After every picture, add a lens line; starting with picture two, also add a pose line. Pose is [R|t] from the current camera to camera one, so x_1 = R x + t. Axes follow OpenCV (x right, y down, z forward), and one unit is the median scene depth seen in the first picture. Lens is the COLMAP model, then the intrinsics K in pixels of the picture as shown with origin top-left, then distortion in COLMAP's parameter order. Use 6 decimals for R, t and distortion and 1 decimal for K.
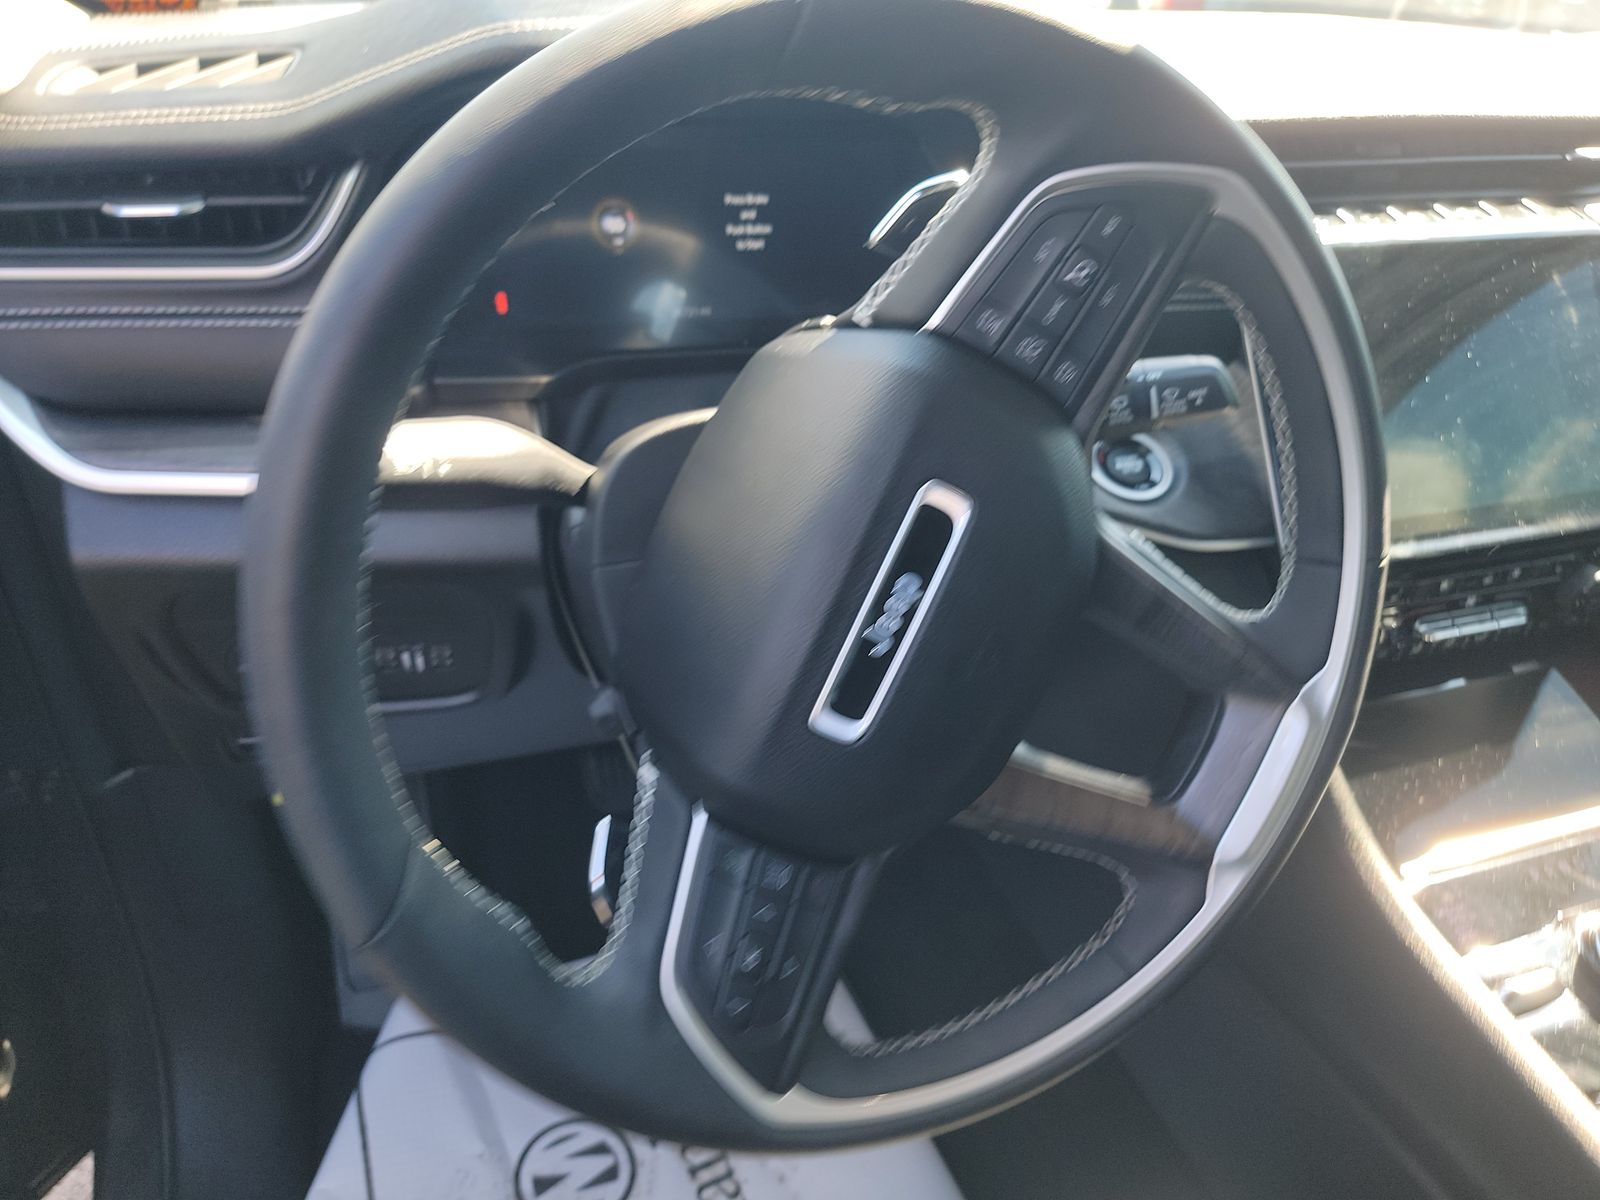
lens RADIAL K [[1207.3, 0, 800.0], [0, 1207.3, 600.0], [0, 0, 1]] dist [0.009468, 0.001761]
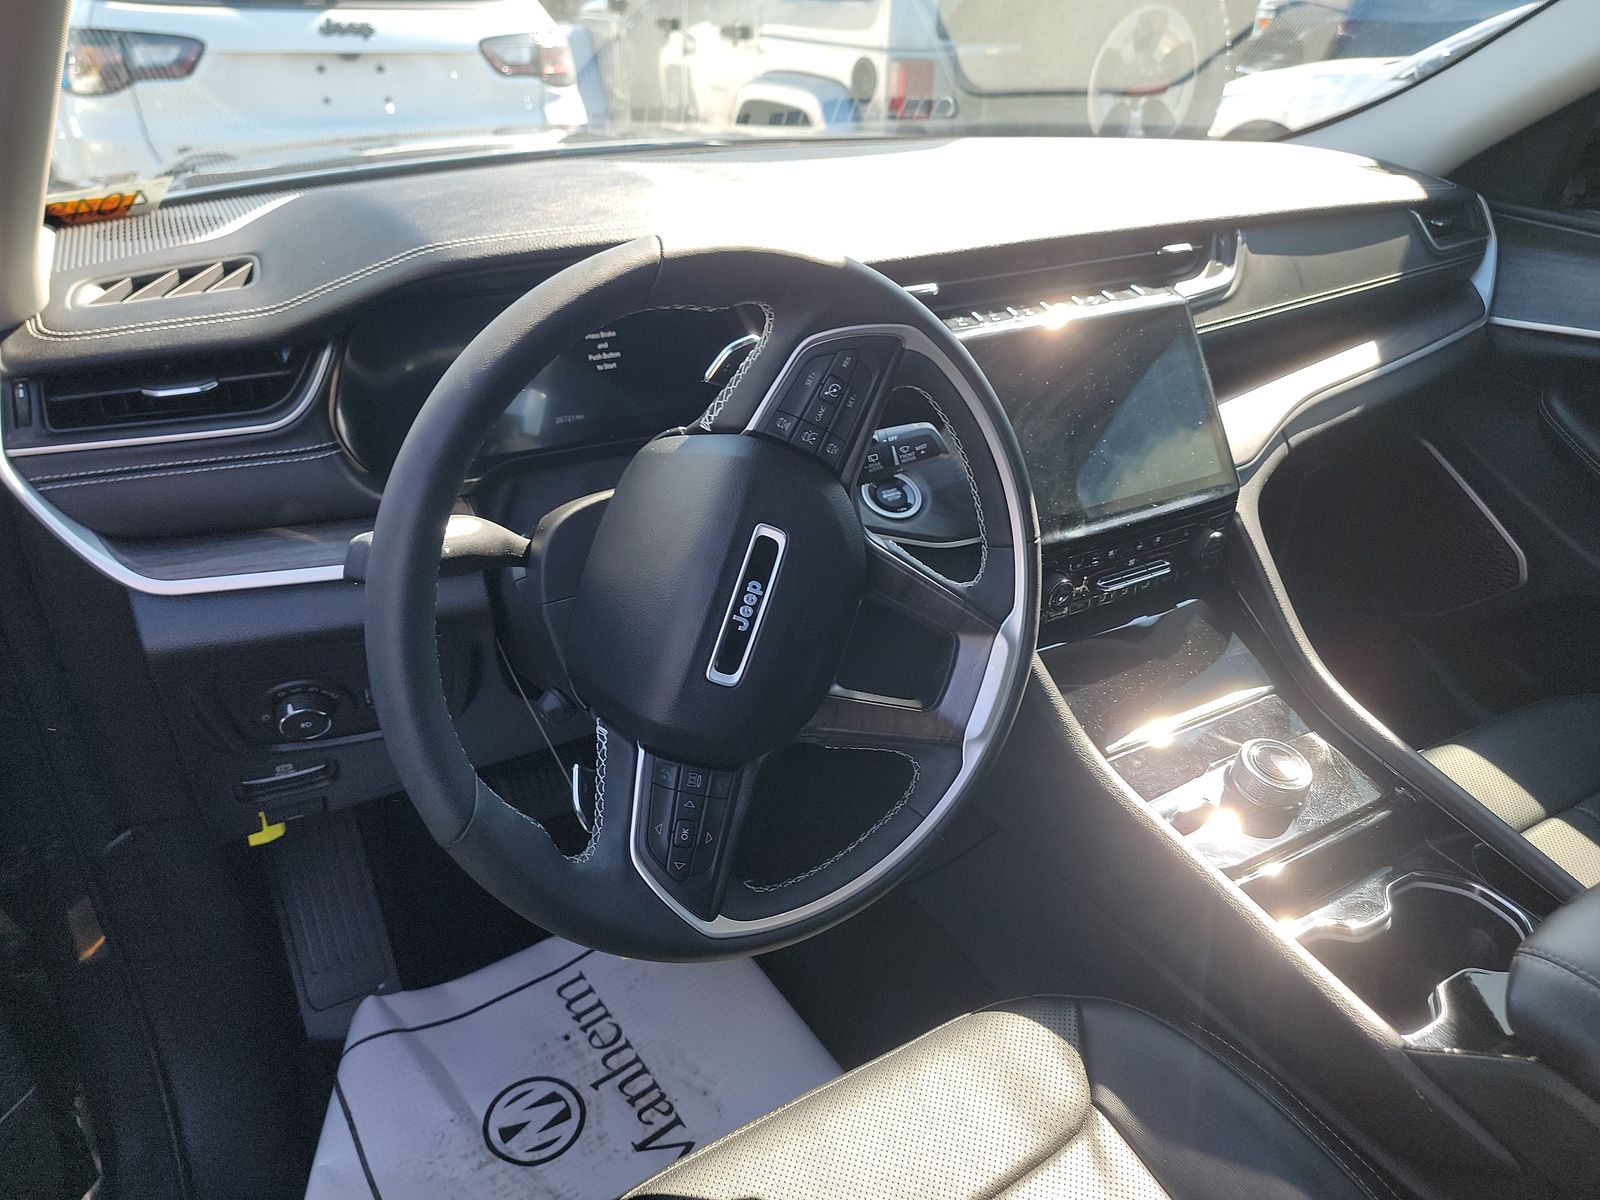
lens RADIAL K [[1117.2, 0, 800.0], [0, 1117.2, 600.0], [0, 0, 1]] dist [0.001219, 0.000038]
pose [[0.982400, -0.120187, 0.142987, -0.060817], [0.124394, 0.992014, -0.020827, 0.039803], [-0.139342, 0.038247, 0.989505, -0.450356]]
